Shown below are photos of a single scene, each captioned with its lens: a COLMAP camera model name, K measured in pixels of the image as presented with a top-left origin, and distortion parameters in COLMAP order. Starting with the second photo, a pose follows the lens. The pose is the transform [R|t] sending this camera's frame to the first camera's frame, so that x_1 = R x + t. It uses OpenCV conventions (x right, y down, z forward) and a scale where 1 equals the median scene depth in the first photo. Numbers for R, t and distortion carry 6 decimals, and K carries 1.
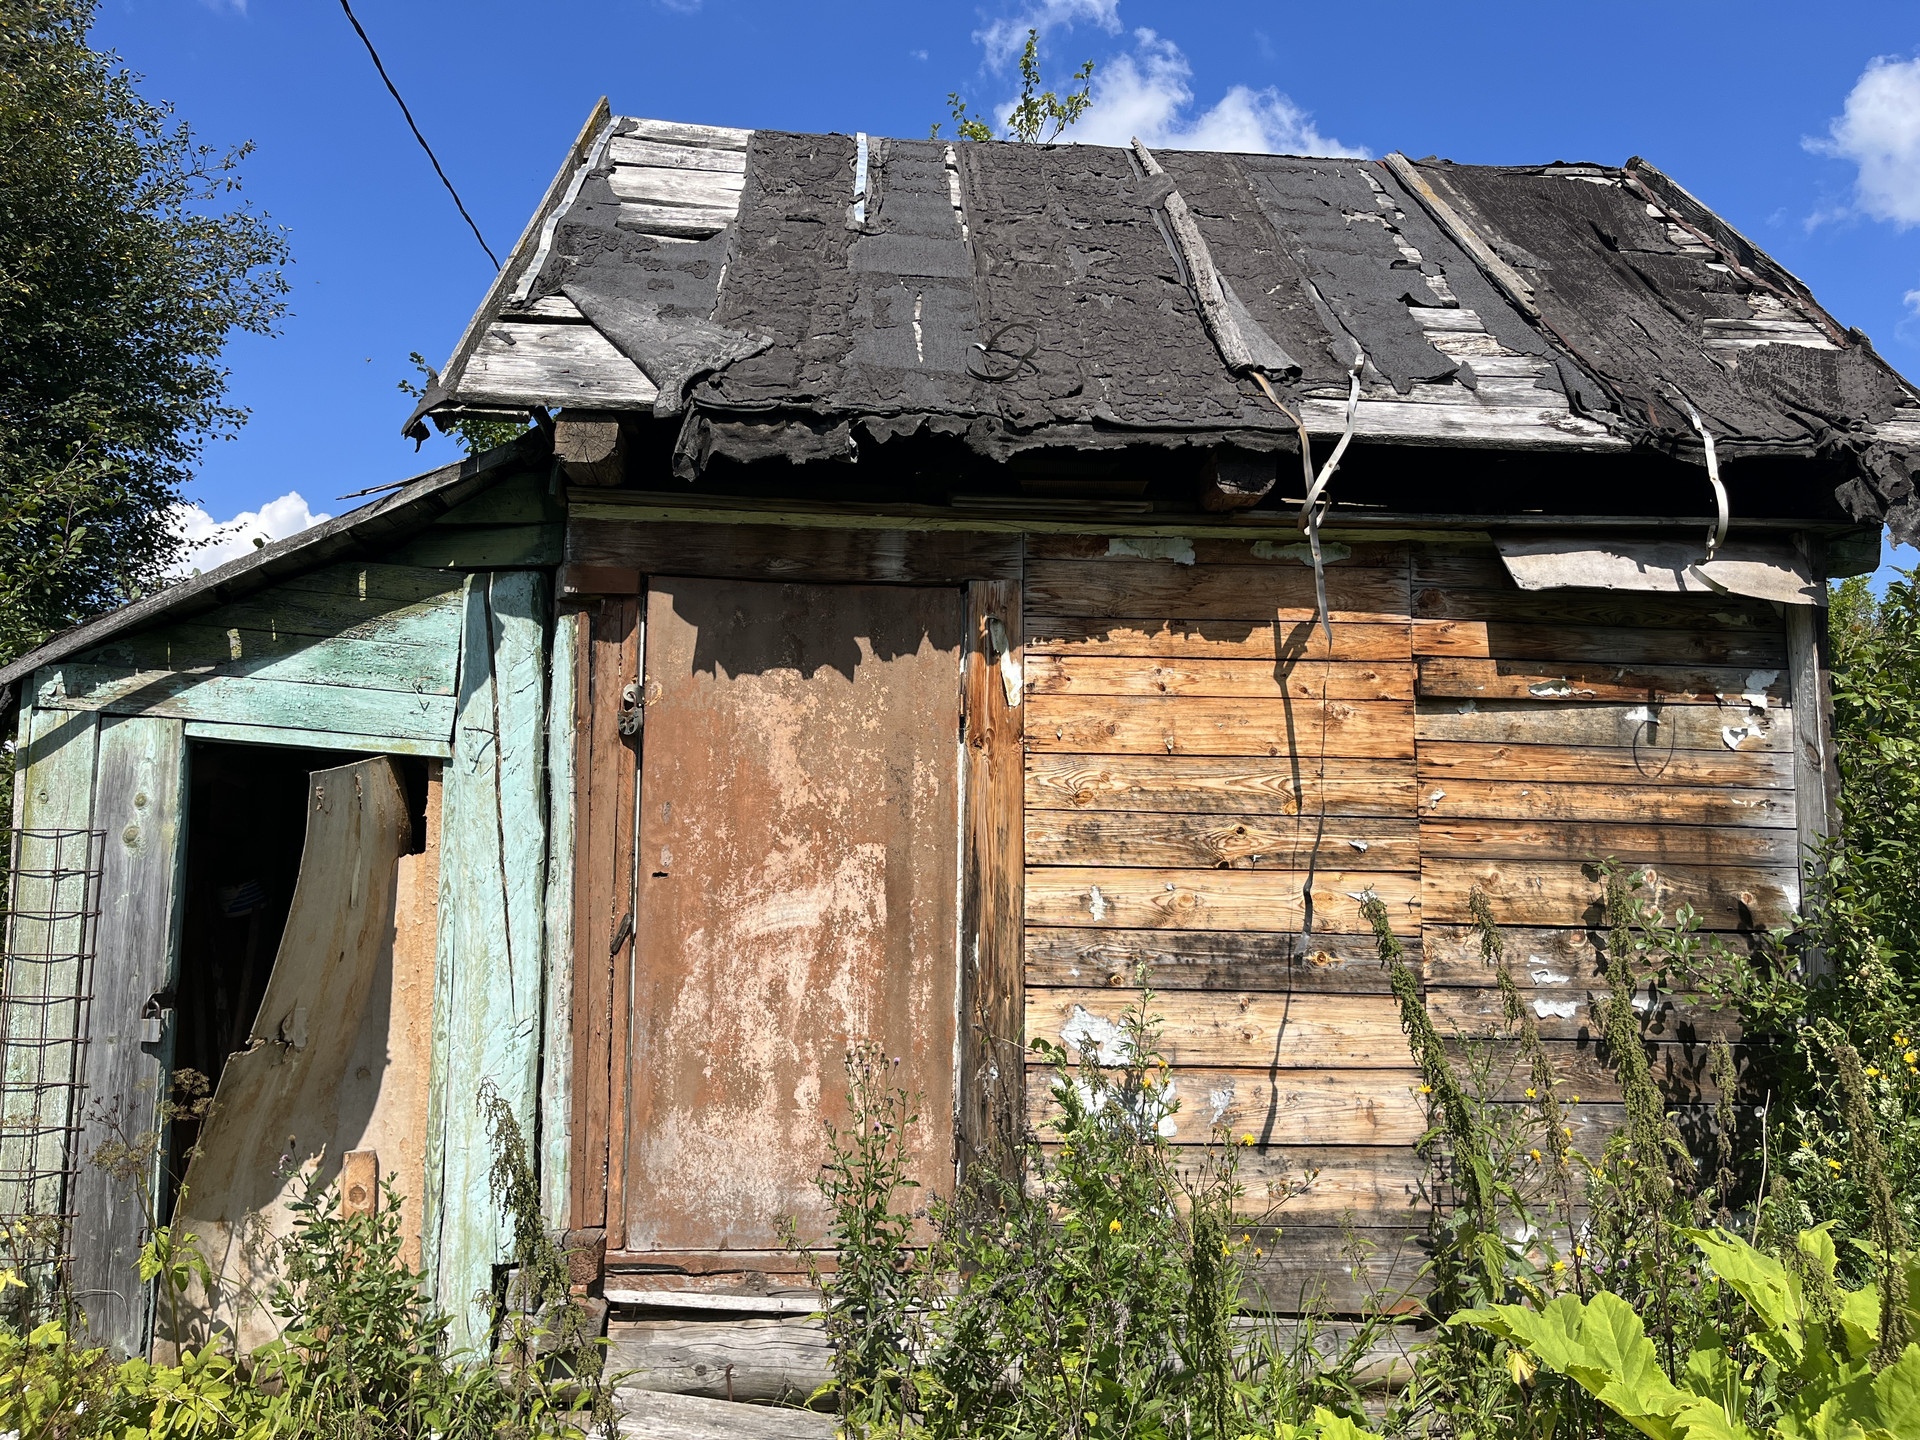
lens RADIAL K [[1448.4, 0, 977.3], [0, 1448.4, 724.7], [0, 0, 1]] dist [0.083283, -0.117675]
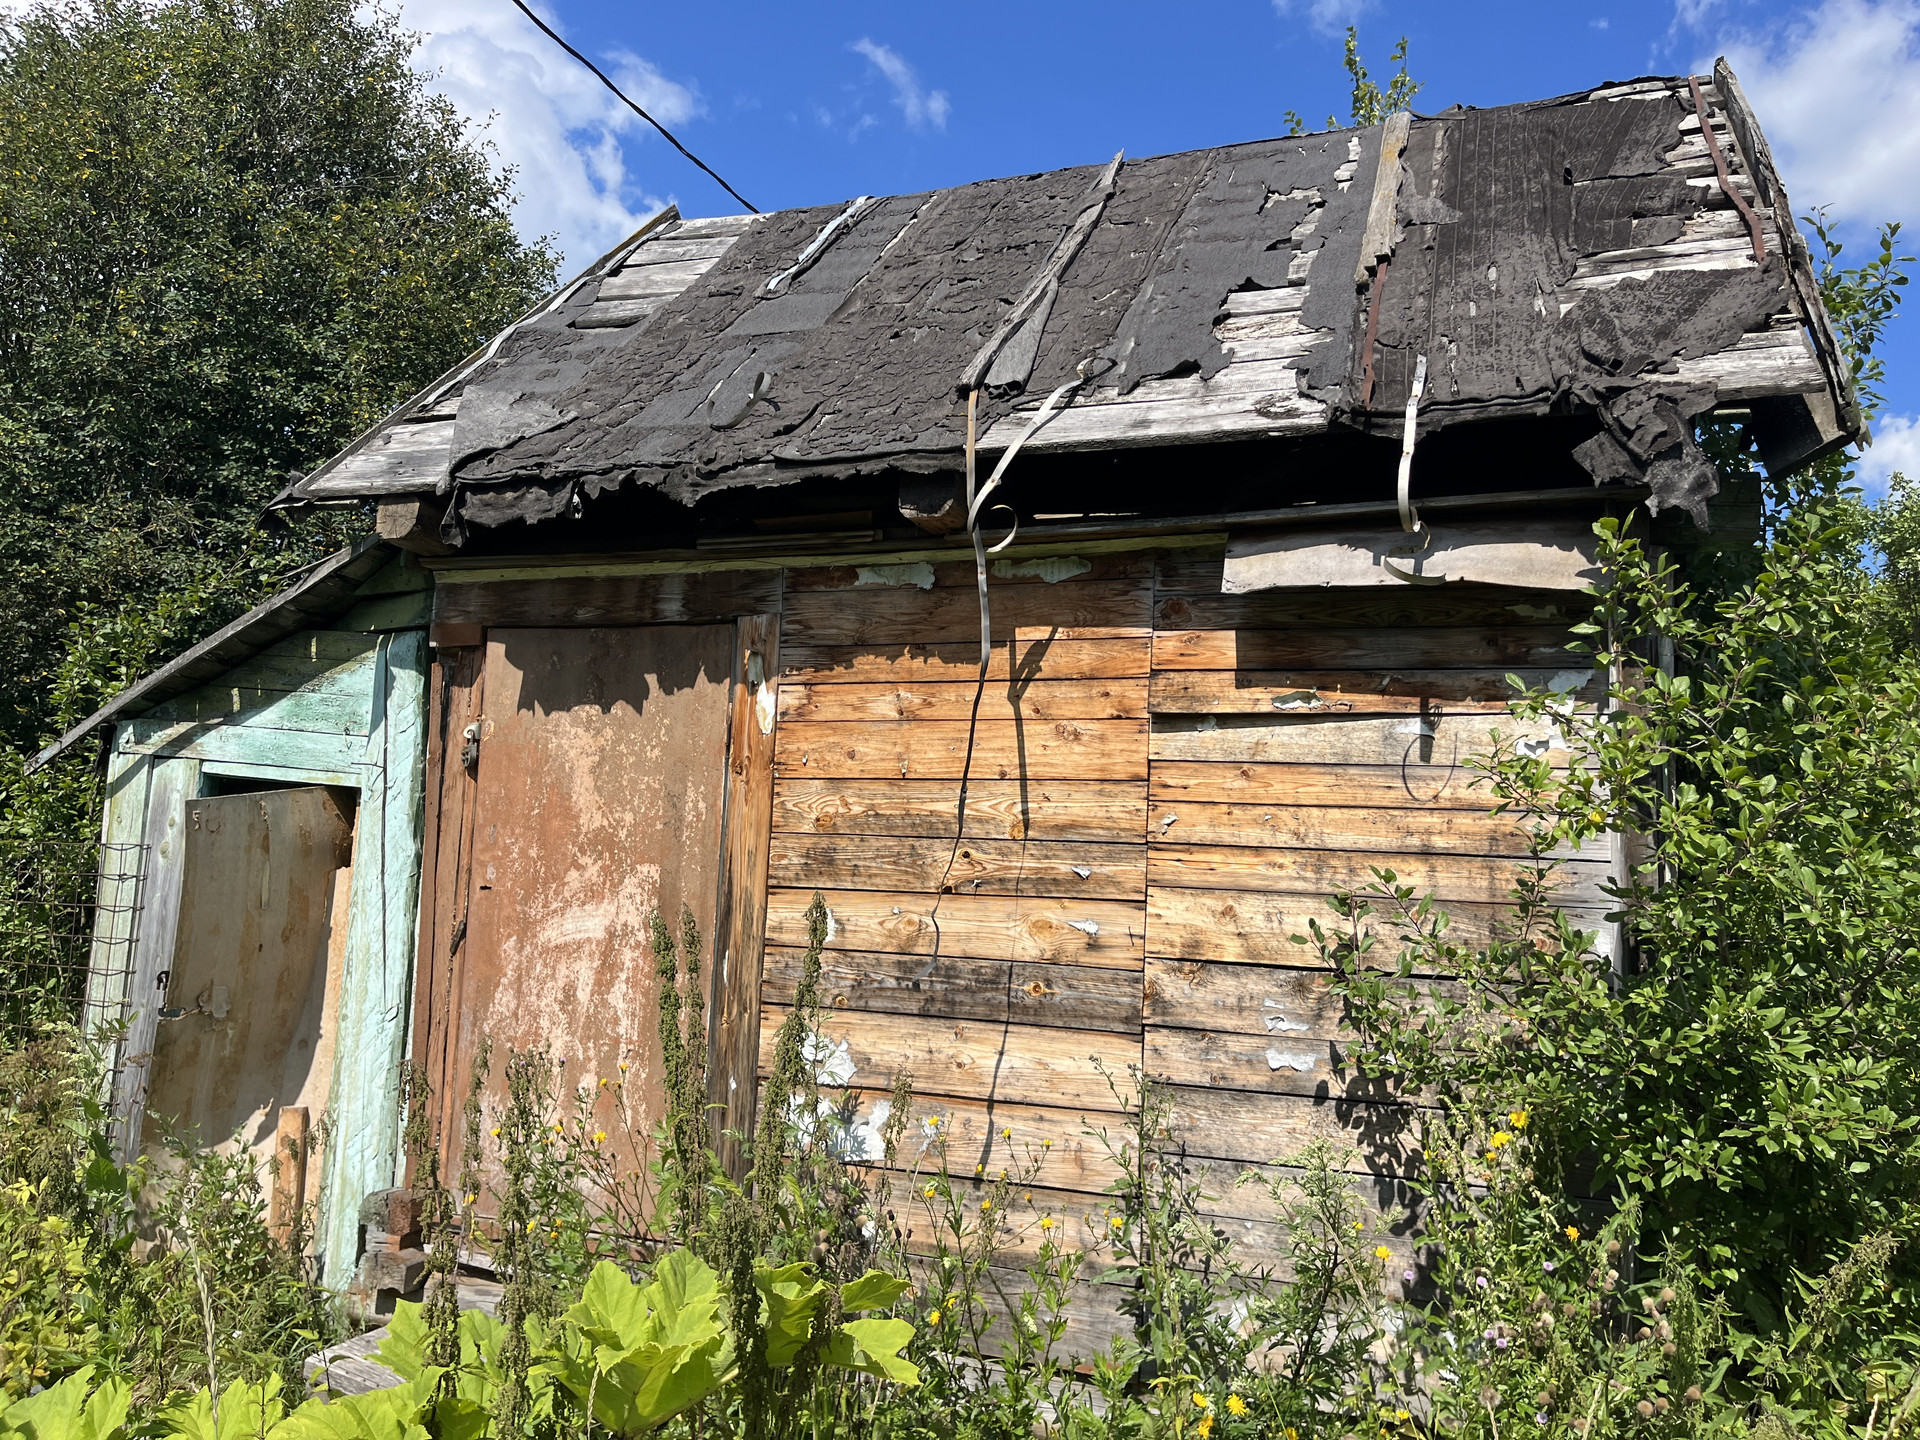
lens RADIAL K [[1448.4, 0, 977.3], [0, 1448.4, 724.7], [0, 0, 1]] dist [0.083283, -0.117675]
pose [[0.907441, -0.025731, -0.419390, 0.610545], [0.016352, 0.999530, -0.025943, 0.010235], [0.419860, 0.016684, 0.907435, 0.111943]]
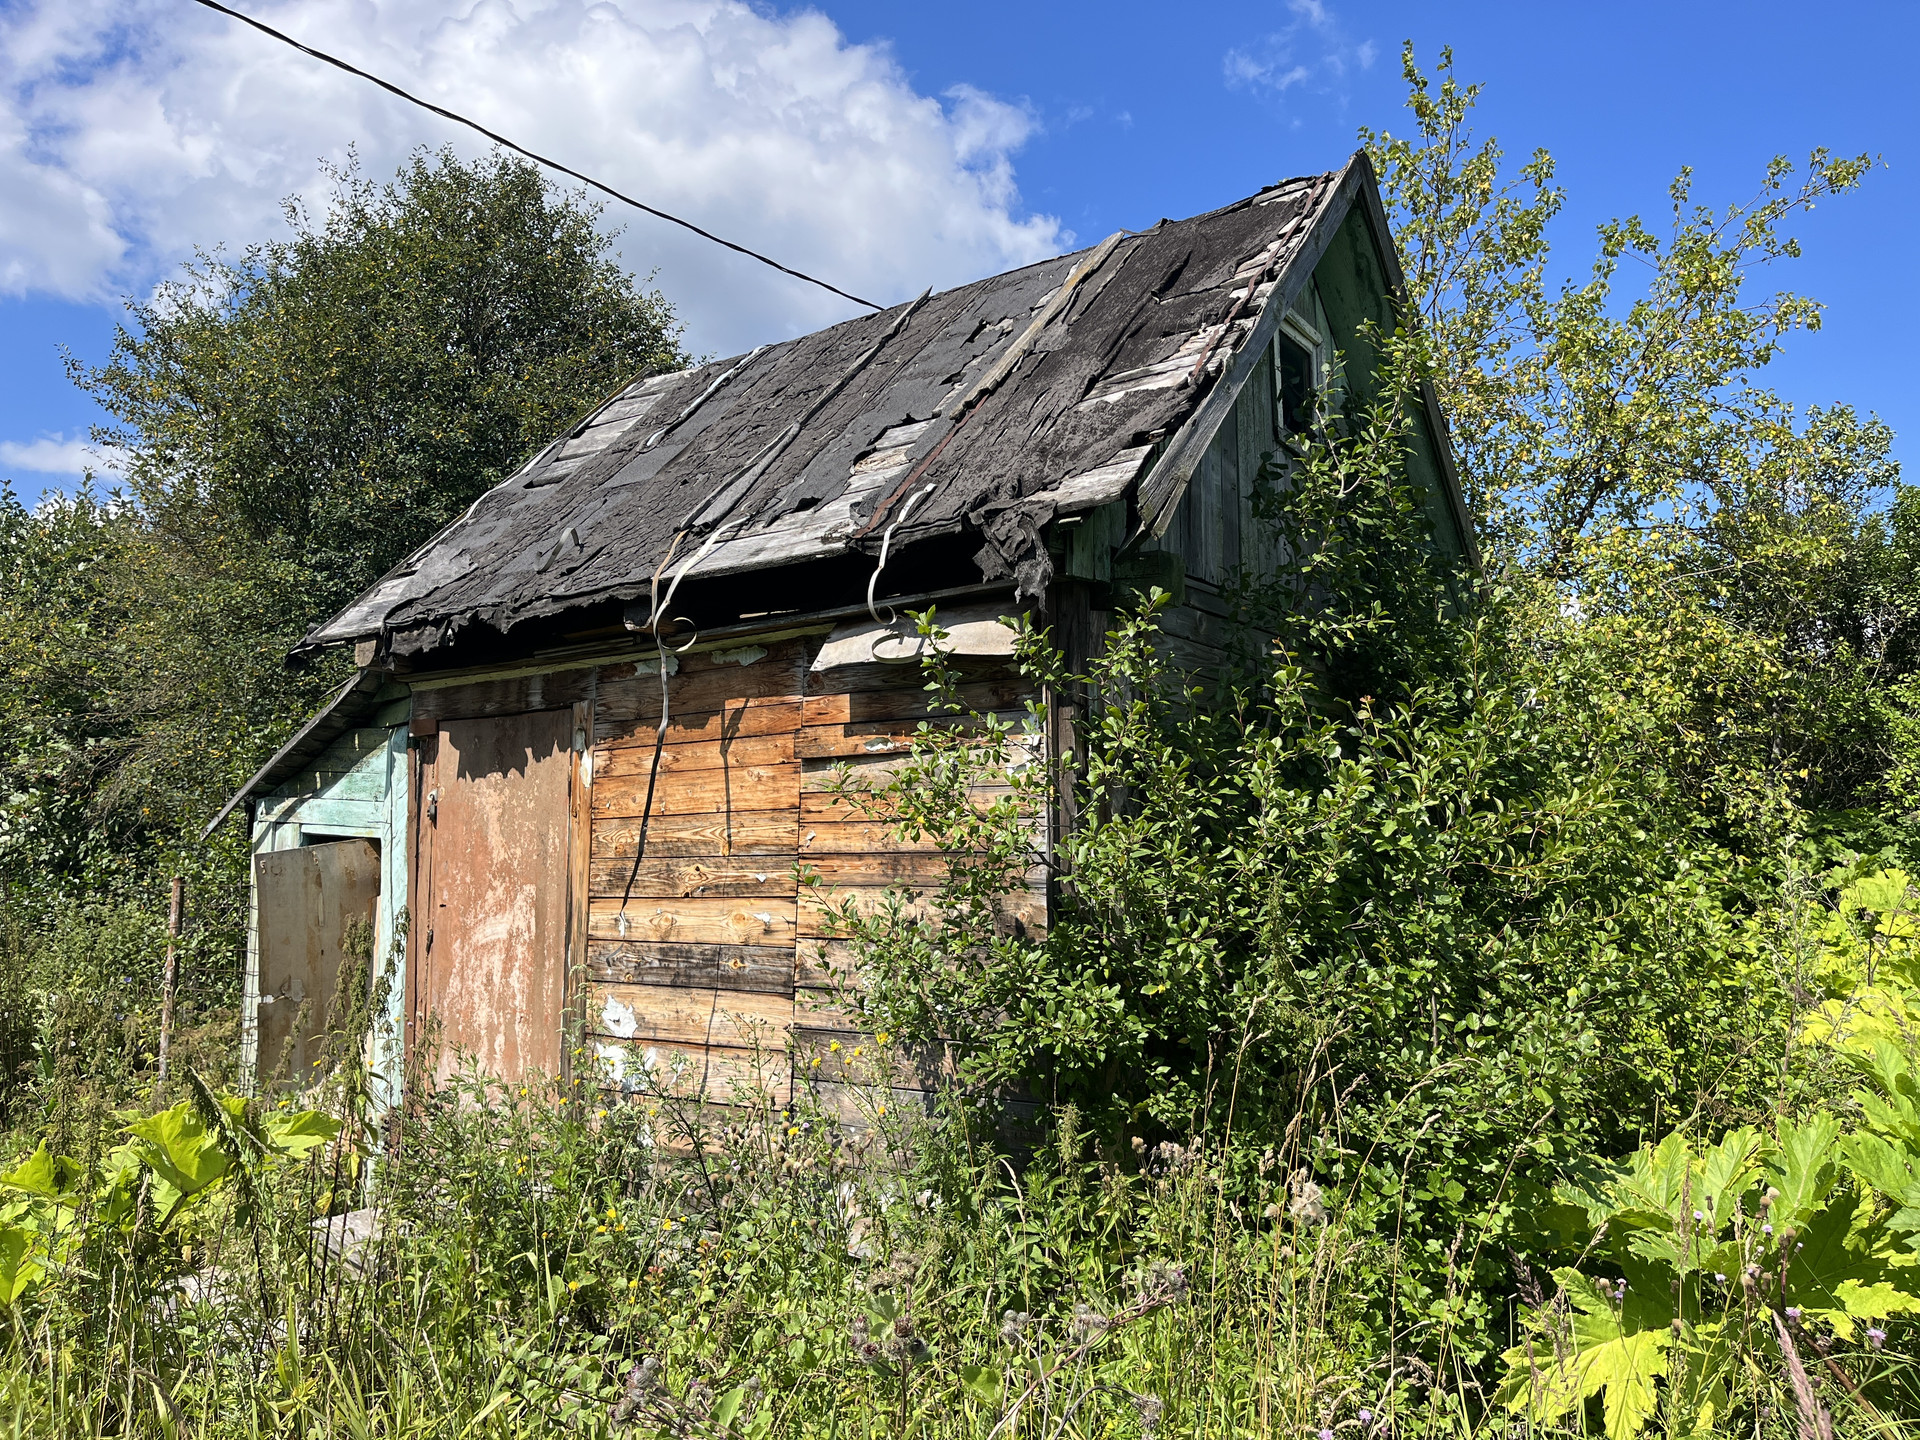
lens RADIAL K [[1458.8, 0, 969.9], [0, 1458.8, 729.7], [0, 0, 1]] dist [0.078515, -0.114511]
pose [[0.759491, -0.085276, -0.644904, 1.280917], [0.078818, 0.996130, -0.038896, 0.017045], [0.645726, -0.021289, 0.763273, 0.128516]]
